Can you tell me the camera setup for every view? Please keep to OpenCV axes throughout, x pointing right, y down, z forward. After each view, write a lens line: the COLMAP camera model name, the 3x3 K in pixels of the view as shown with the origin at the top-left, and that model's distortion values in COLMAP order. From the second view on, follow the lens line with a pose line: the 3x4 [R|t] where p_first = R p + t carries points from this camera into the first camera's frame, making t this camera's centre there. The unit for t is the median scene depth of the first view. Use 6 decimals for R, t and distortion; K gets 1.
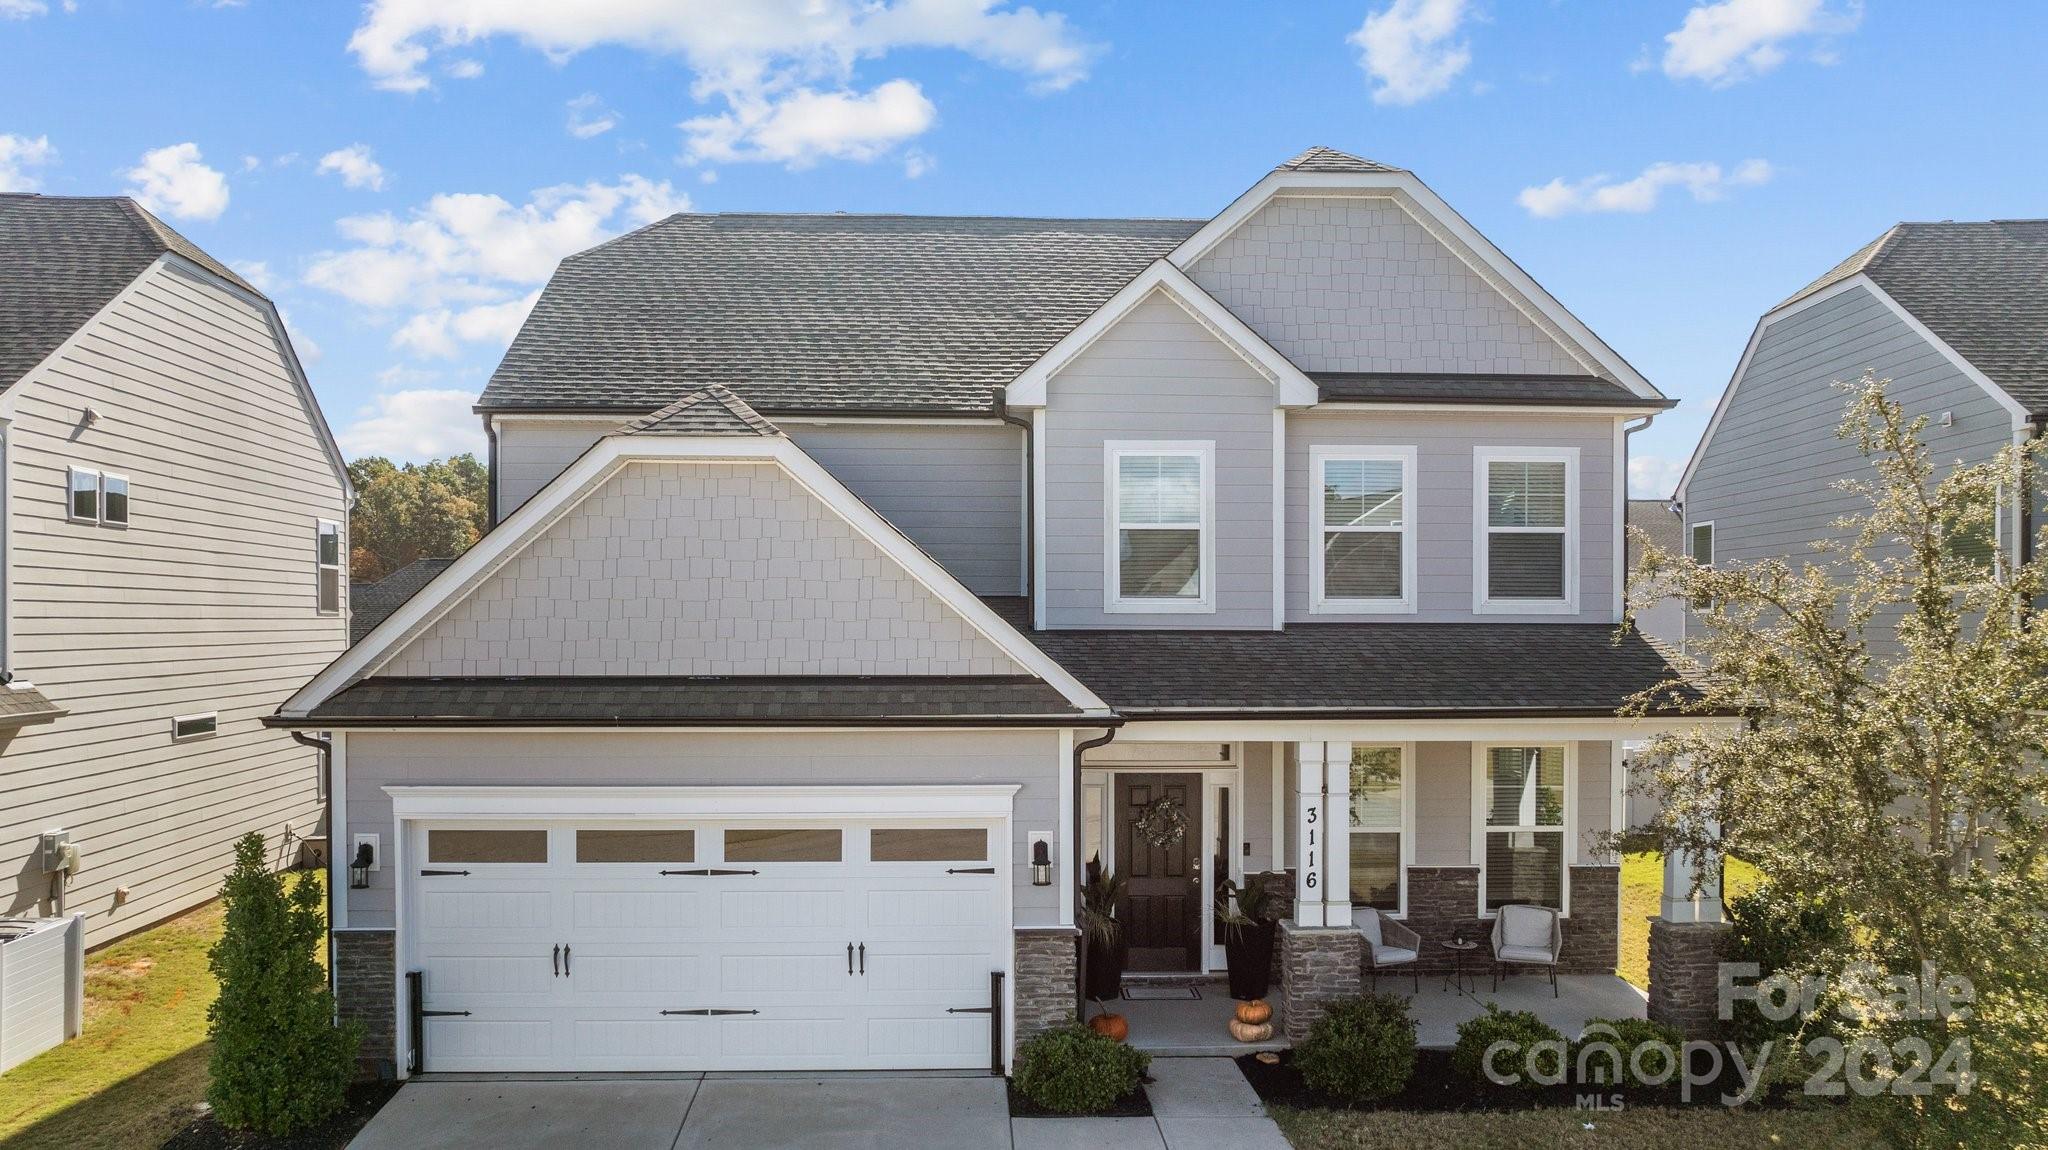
lens RADIAL K [[1485.4, 0, 1020.7], [0, 1485.4, 631.1], [0, 0, 1]] dist [-0.016231, -0.000629]
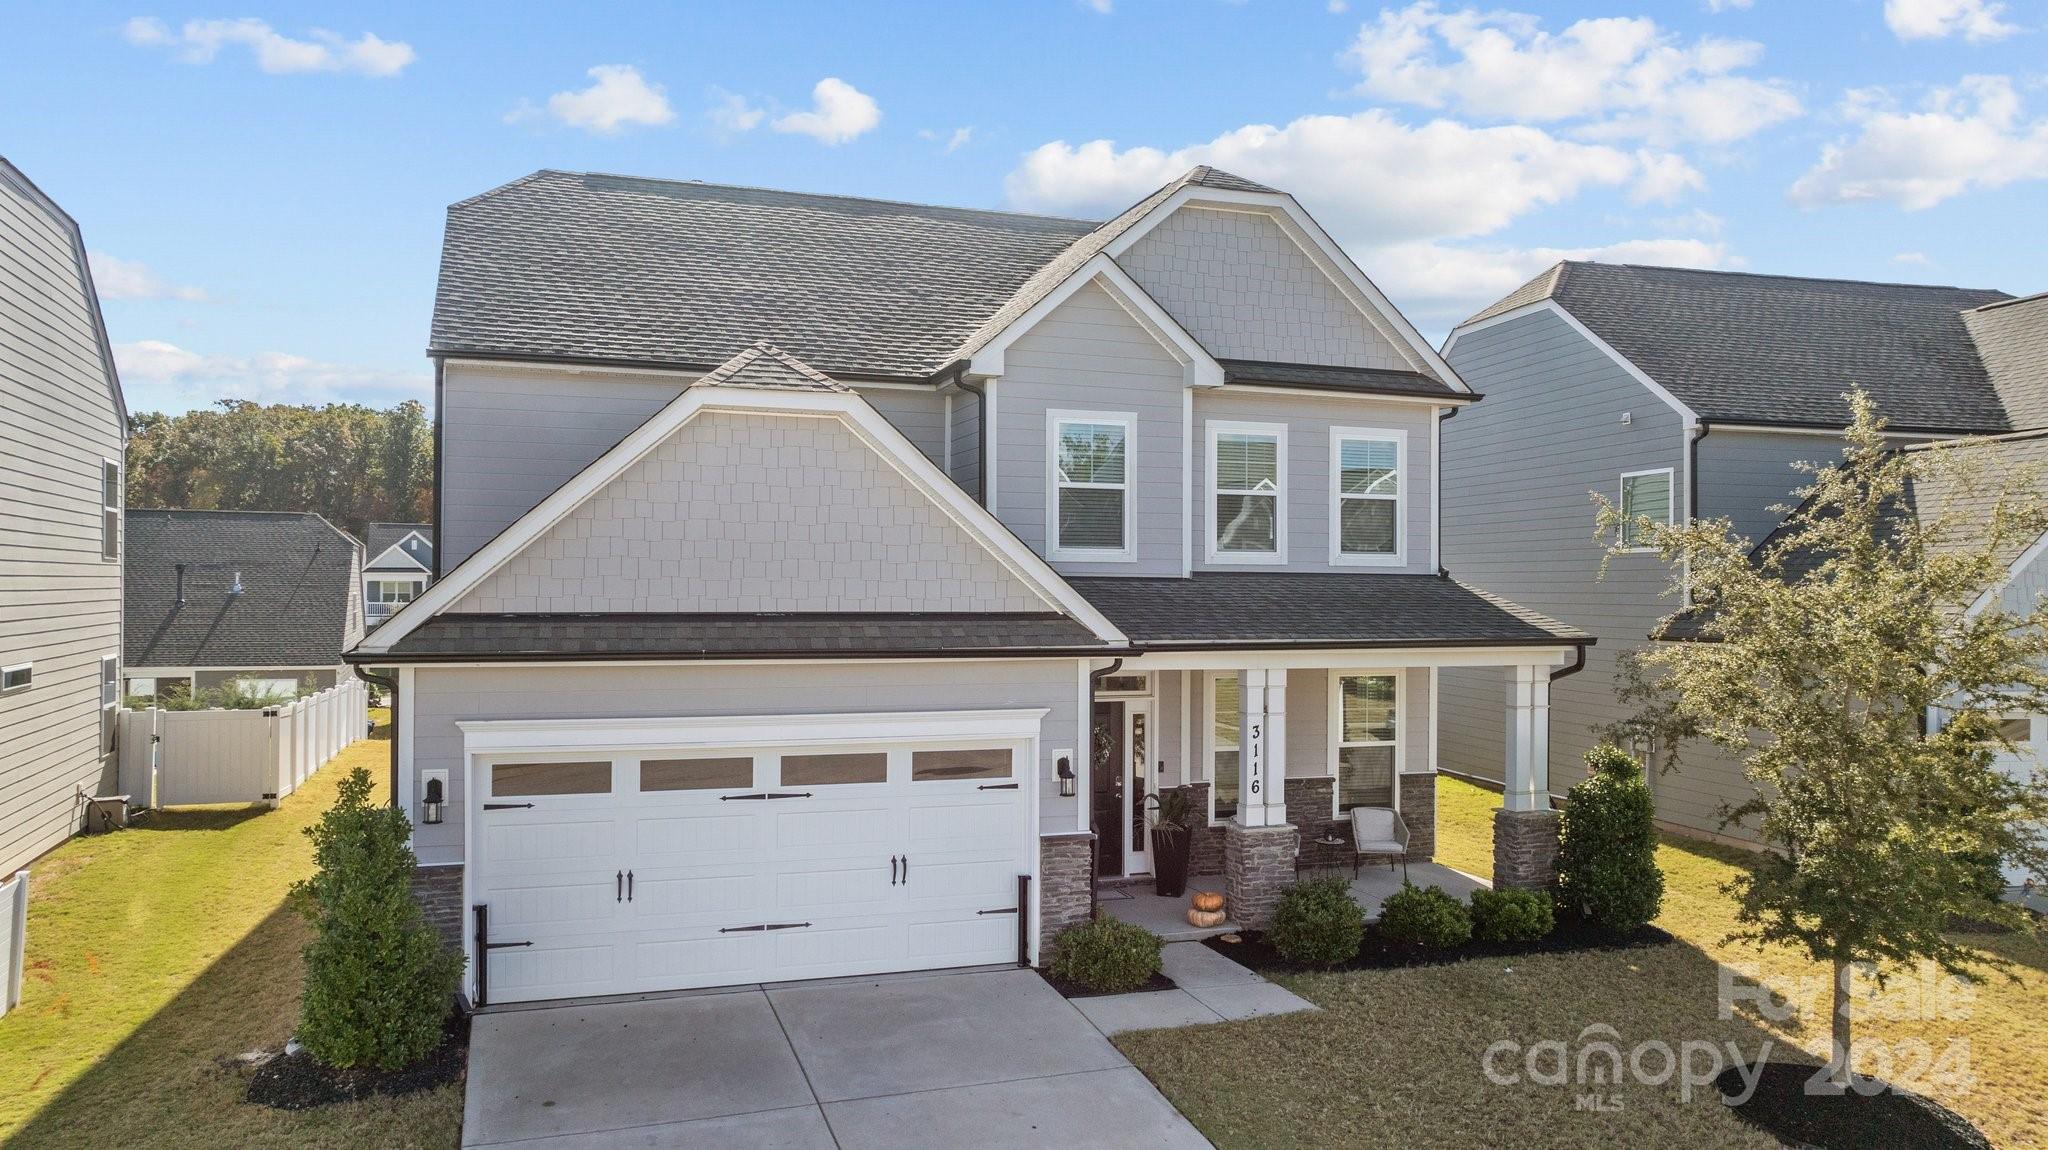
lens RADIAL K [[1416.4, 0, 1024.0], [0, 1416.4, 575.0], [0, 0, 1]] dist [-0.006614, -0.003519]
pose [[0.959260, 0.007406, 0.282429, -0.320251], [-0.003529, 0.999892, -0.014235, 0.016531], [-0.282504, 0.012658, 0.959183, -0.035837]]
